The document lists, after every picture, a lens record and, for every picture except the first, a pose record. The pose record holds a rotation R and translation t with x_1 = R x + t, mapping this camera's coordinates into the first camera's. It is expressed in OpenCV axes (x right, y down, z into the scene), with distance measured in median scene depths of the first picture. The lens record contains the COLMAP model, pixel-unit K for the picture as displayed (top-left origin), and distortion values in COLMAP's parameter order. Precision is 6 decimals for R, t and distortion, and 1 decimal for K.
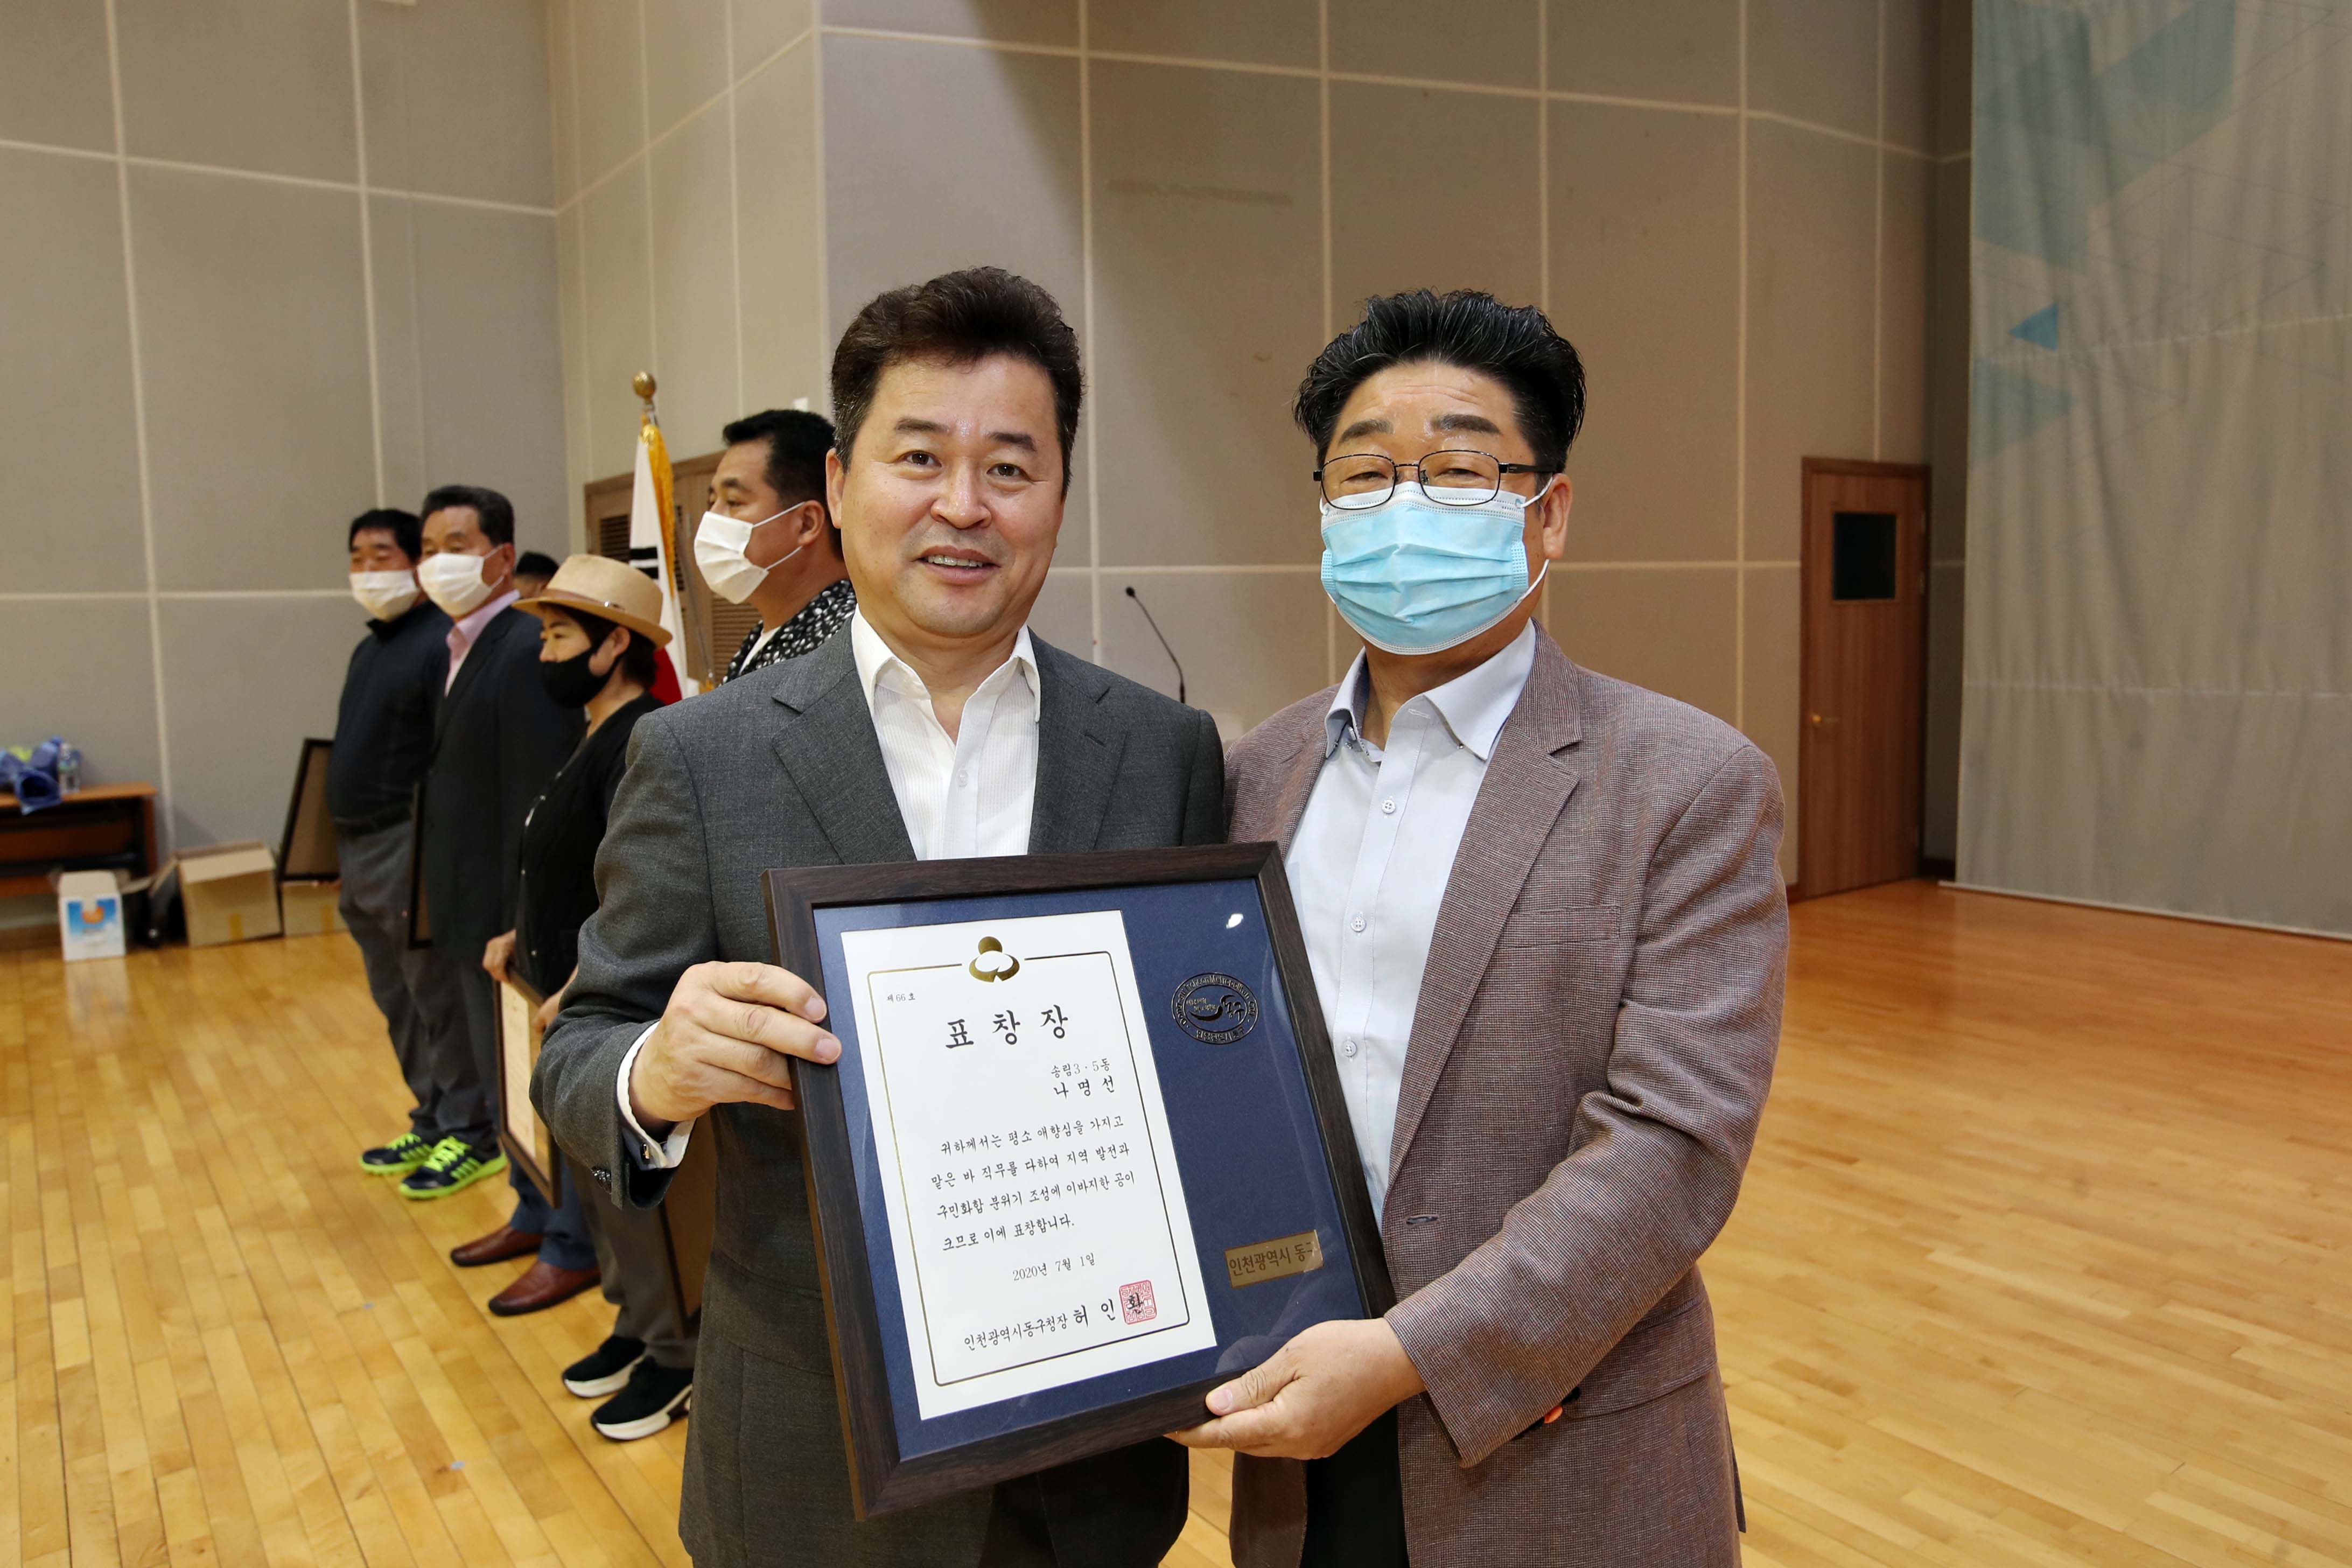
lens RADIAL K [[1566.9, 0, 1136.2], [0, 1566.9, 737.8], [0, 0, 1]] dist [-0.019980, 0.023356]
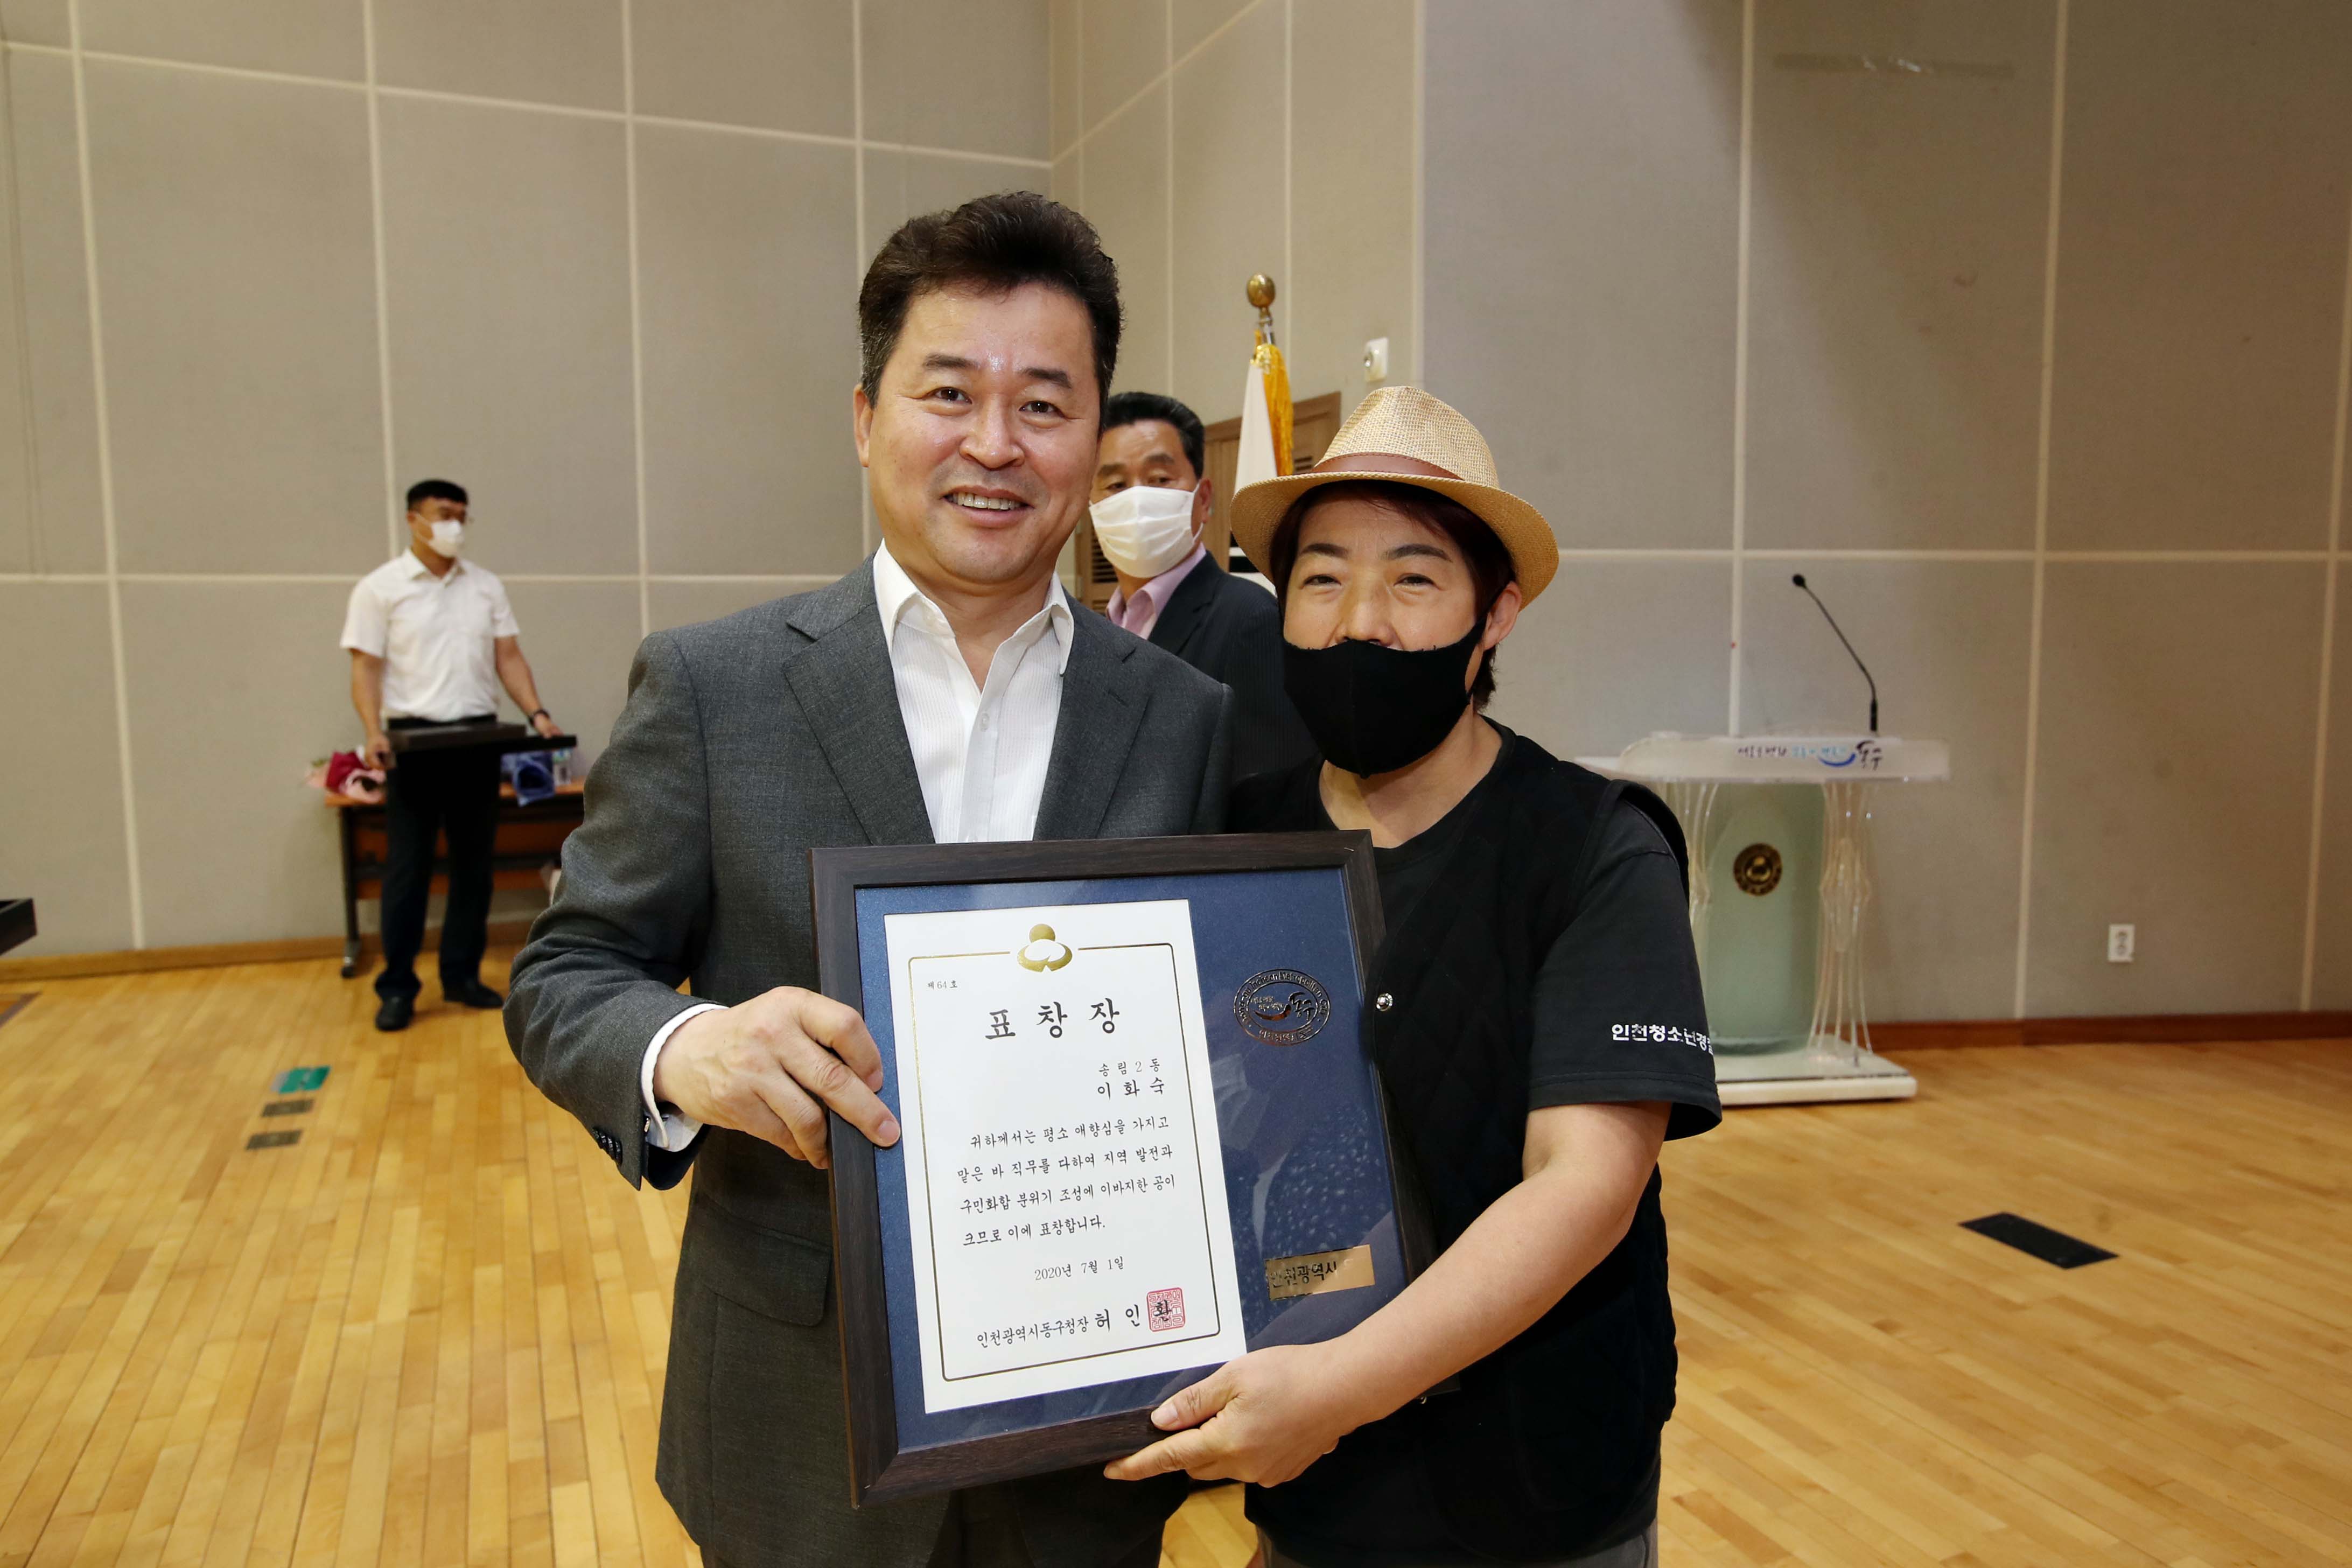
lens RADIAL K [[1519.4, 0, 1158.2], [0, 1519.4, 750.3], [0, 0, 1]] dist [-0.031042, 0.028918]
pose [[0.976383, 0.031791, -0.213693, -0.131230], [-0.029934, 0.999481, 0.011921, -0.007443], [0.213961, -0.005243, 0.976828, 0.174891]]
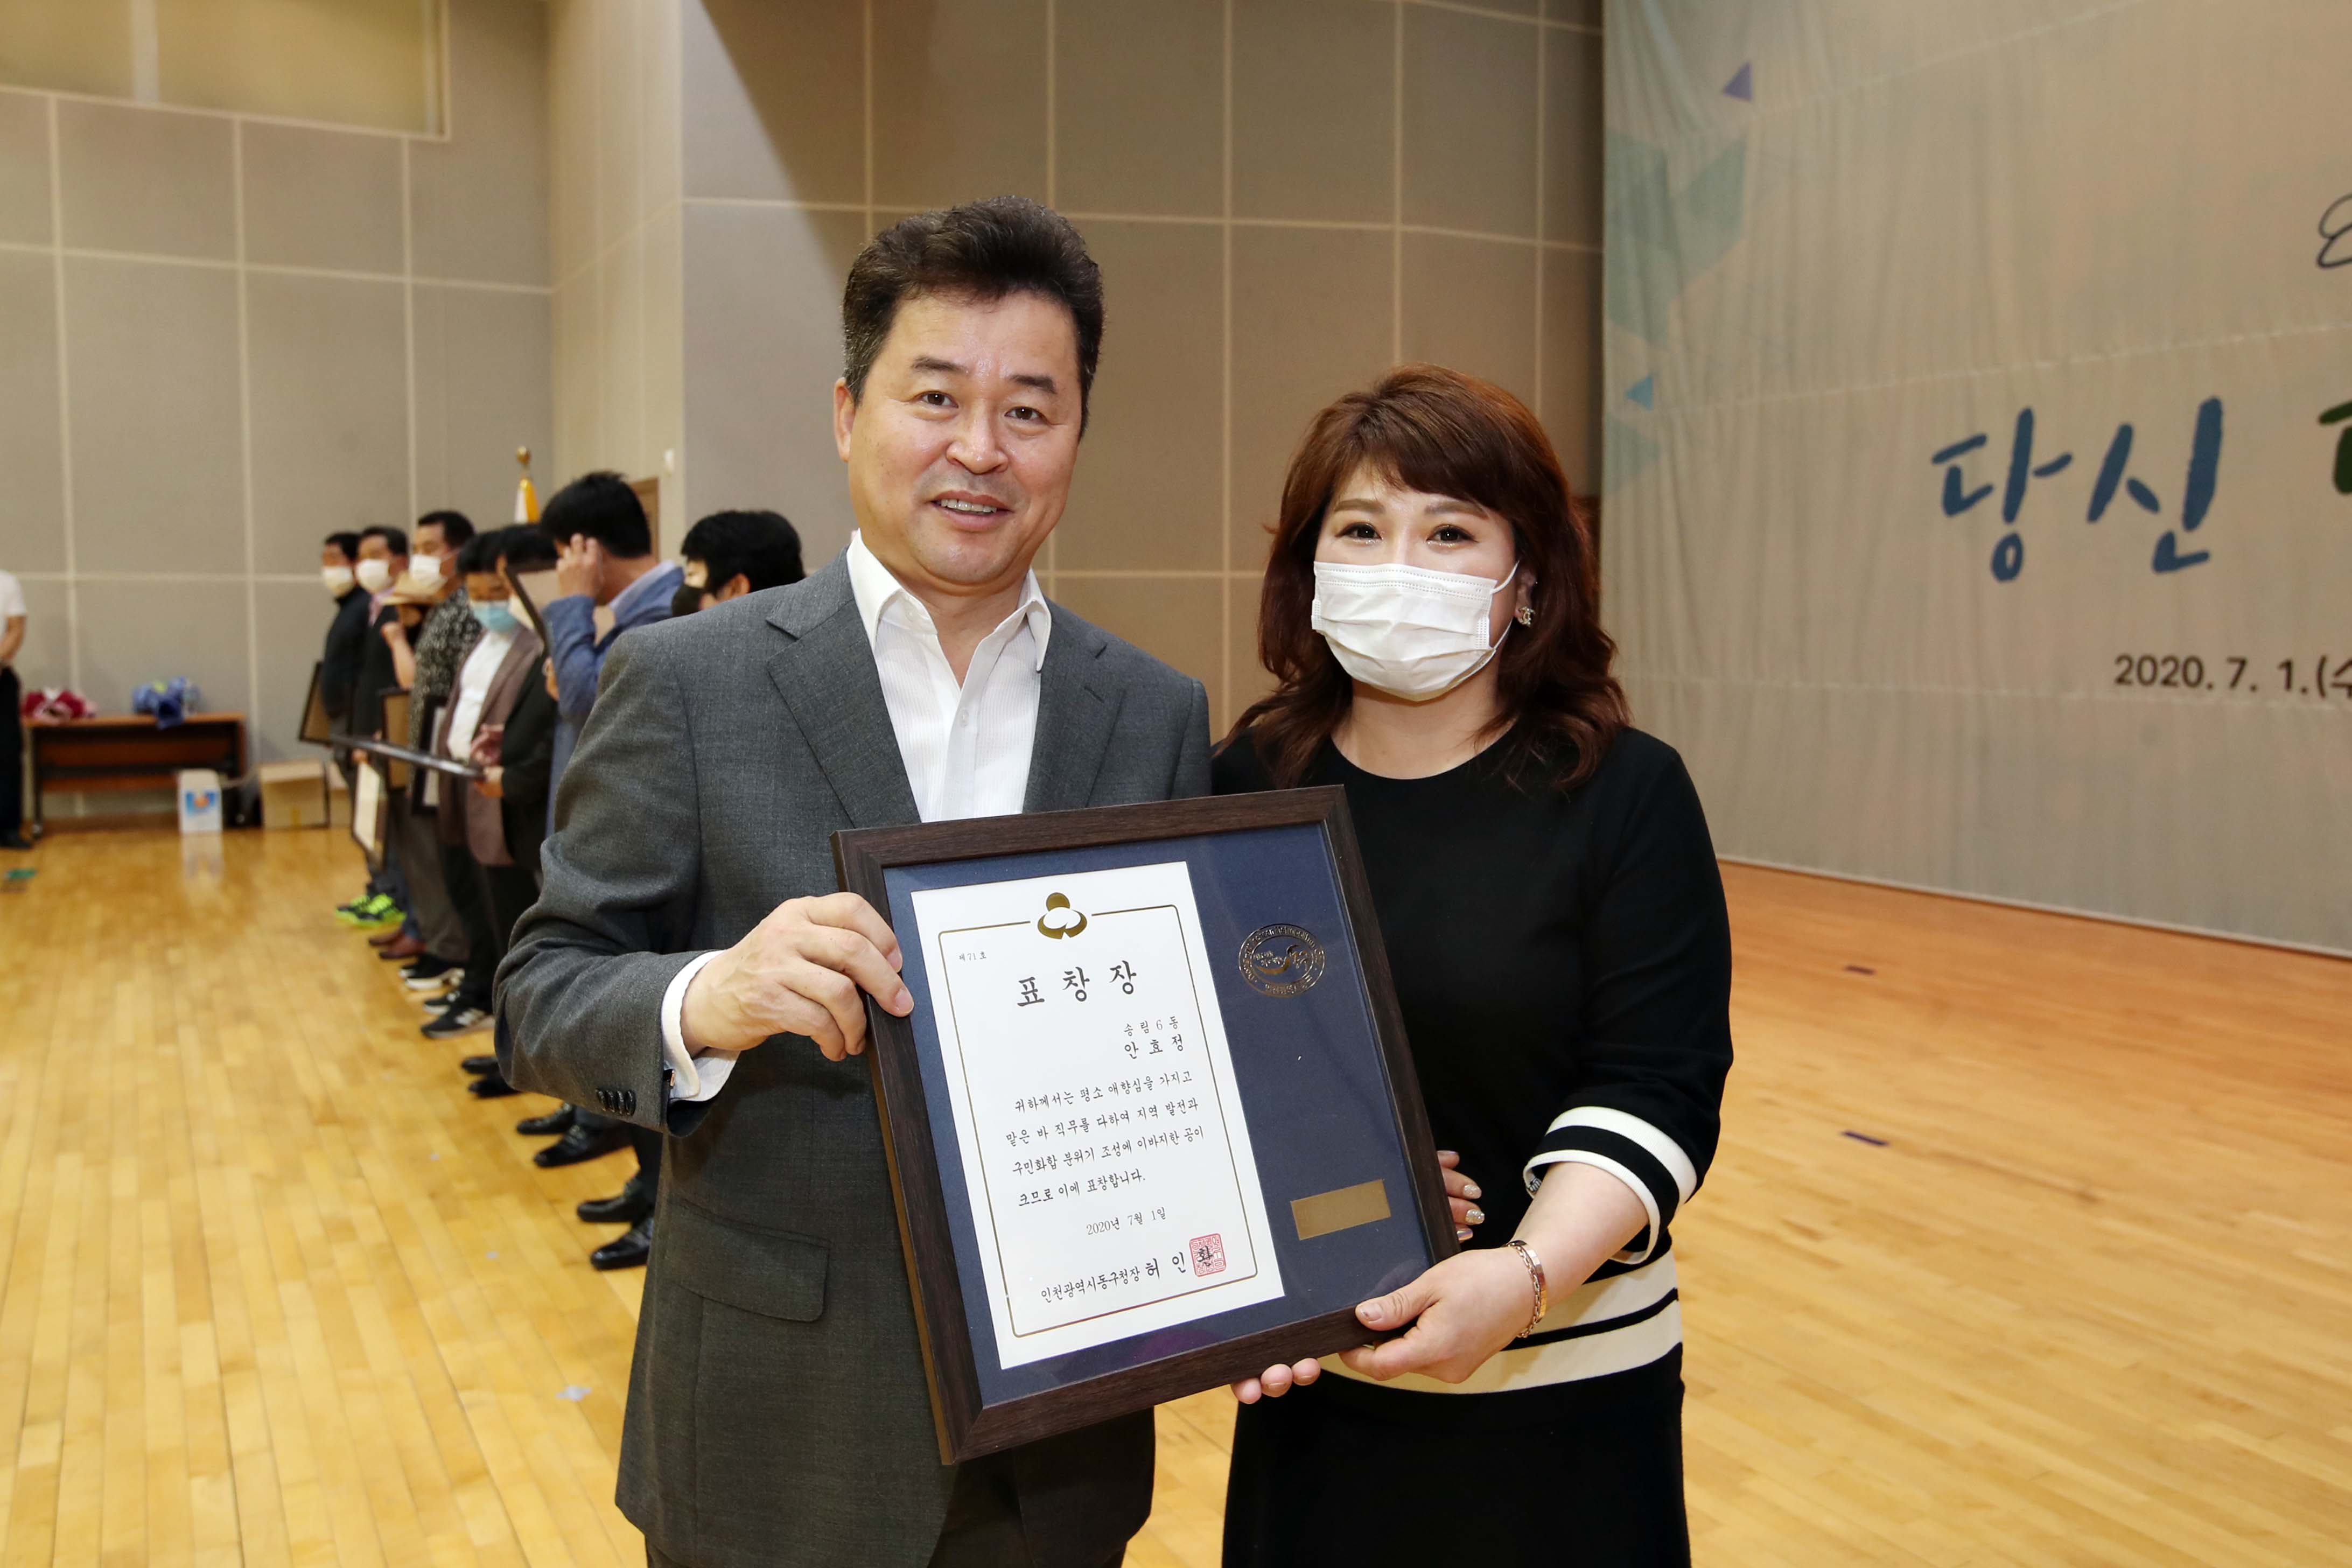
lens RADIAL K [[1871.6, 0, 1158.2], [0, 1871.6, 726.2], [0, 0, 1]] dist [-0.025860, 0.048290]
pose [[0.991778, 0.027108, -0.125069, 0.401831], [-0.029202, 0.999462, -0.014941, 0.044500], [0.124597, 0.018470, 0.992036, -0.571443]]
